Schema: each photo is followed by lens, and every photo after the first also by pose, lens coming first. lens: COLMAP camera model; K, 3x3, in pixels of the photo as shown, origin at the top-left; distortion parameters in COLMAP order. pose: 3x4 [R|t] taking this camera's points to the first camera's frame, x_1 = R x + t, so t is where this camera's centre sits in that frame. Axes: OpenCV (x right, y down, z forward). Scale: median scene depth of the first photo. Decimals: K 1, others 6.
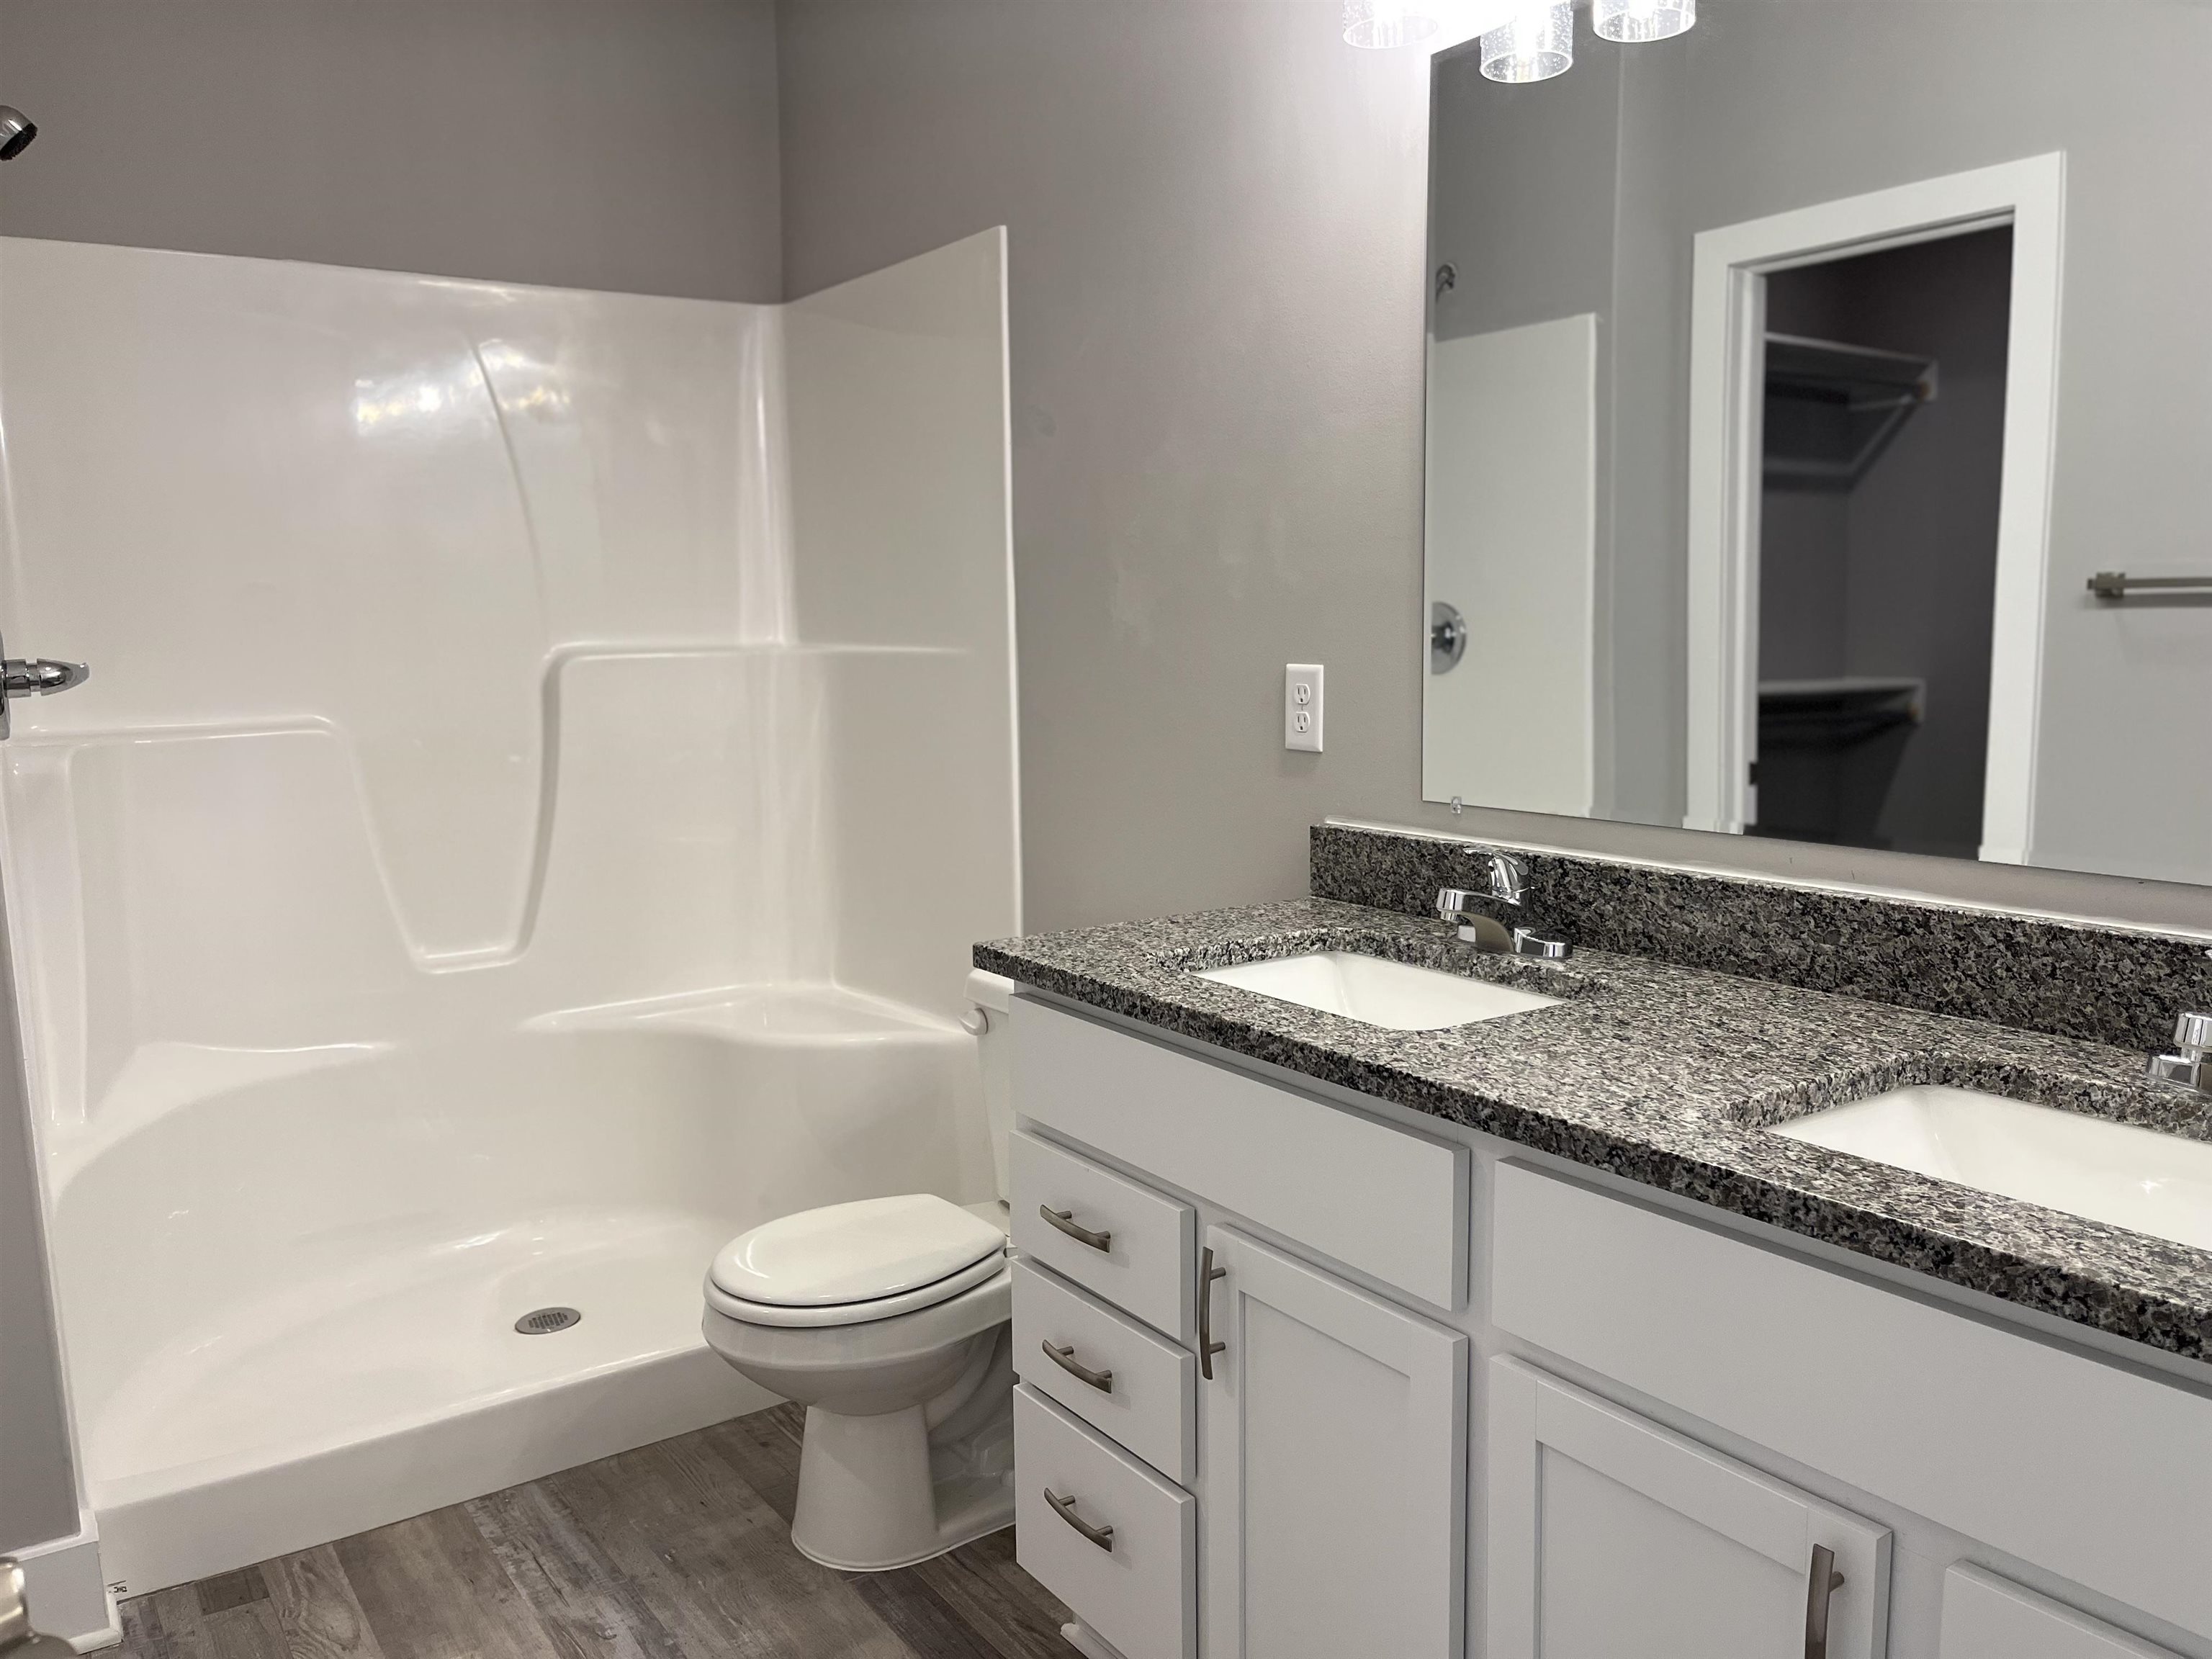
lens RADIAL K [[1665.4, 0, 1107.7], [0, 1665.4, 830.3], [0, 0, 1]] dist [0.047213, -0.069724]
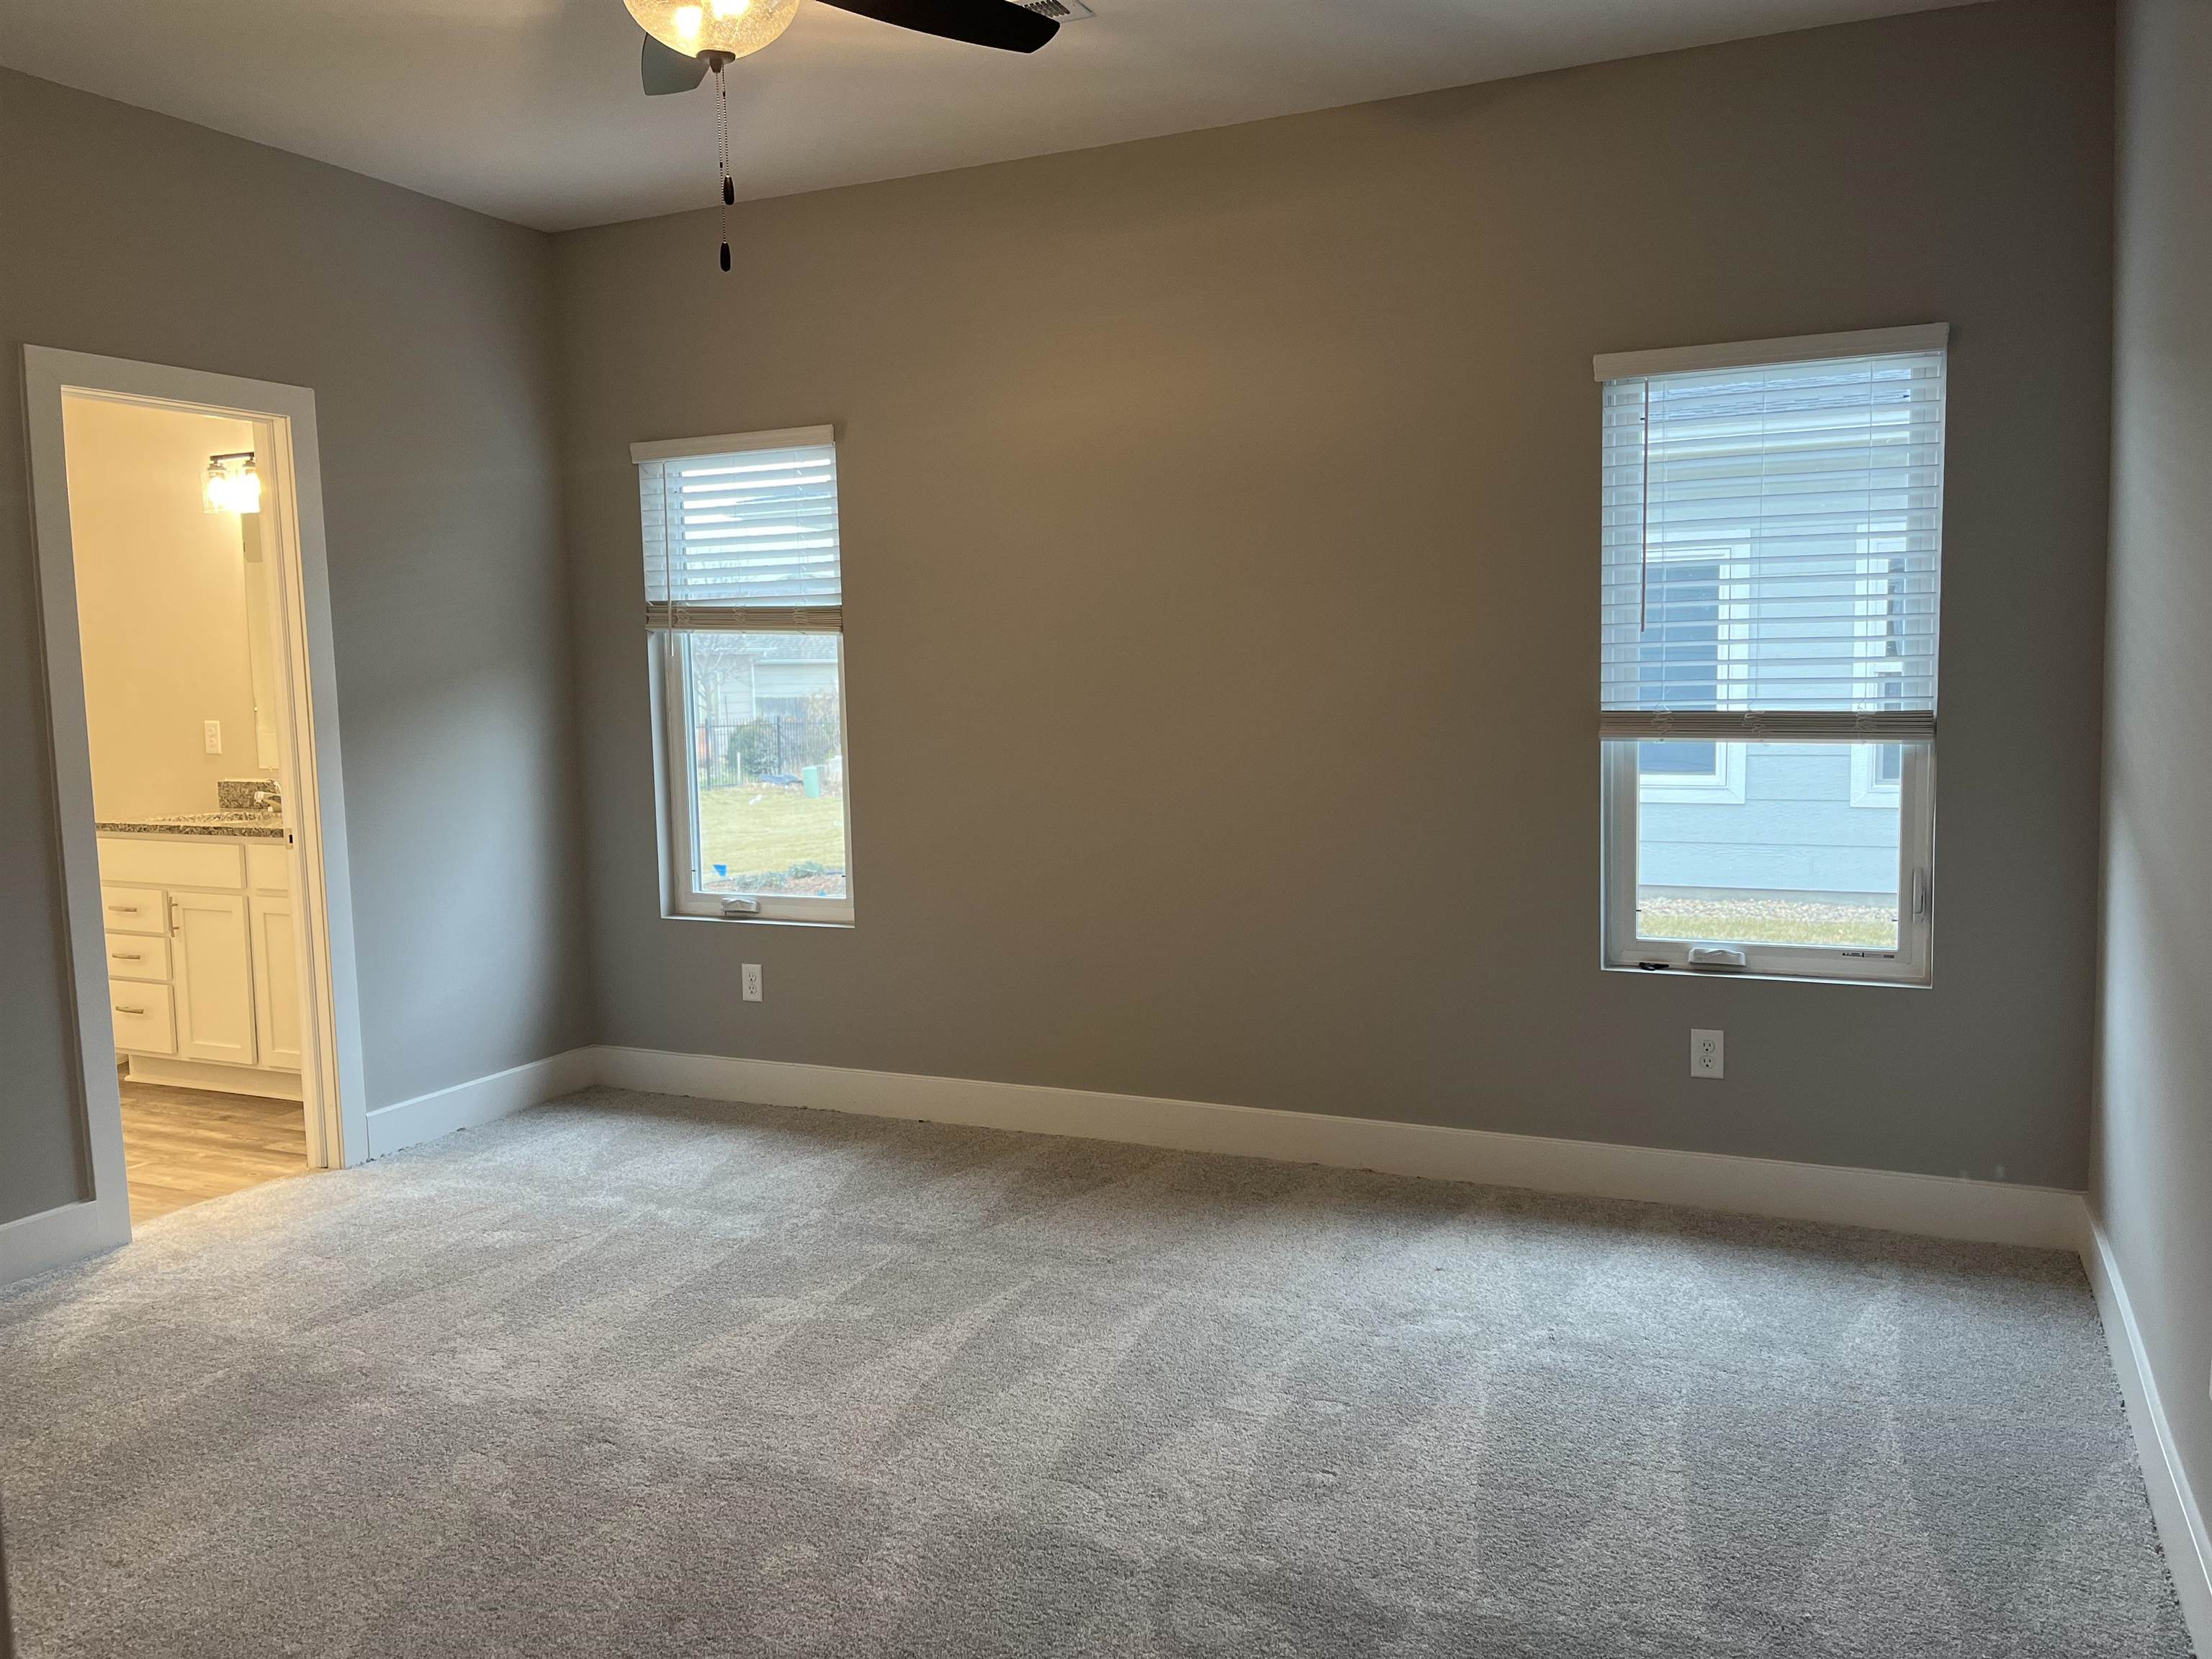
lens RADIAL K [[1665.4, 0, 1108.5], [0, 1665.4, 829.8], [0, 0, 1]] dist [0.047213, -0.069724]
pose [[0.863733, -0.048597, 0.501602, 0.004236], [0.073248, 0.996876, -0.029548, 0.342706], [-0.498599, 0.062263, 0.864594, -2.678408]]
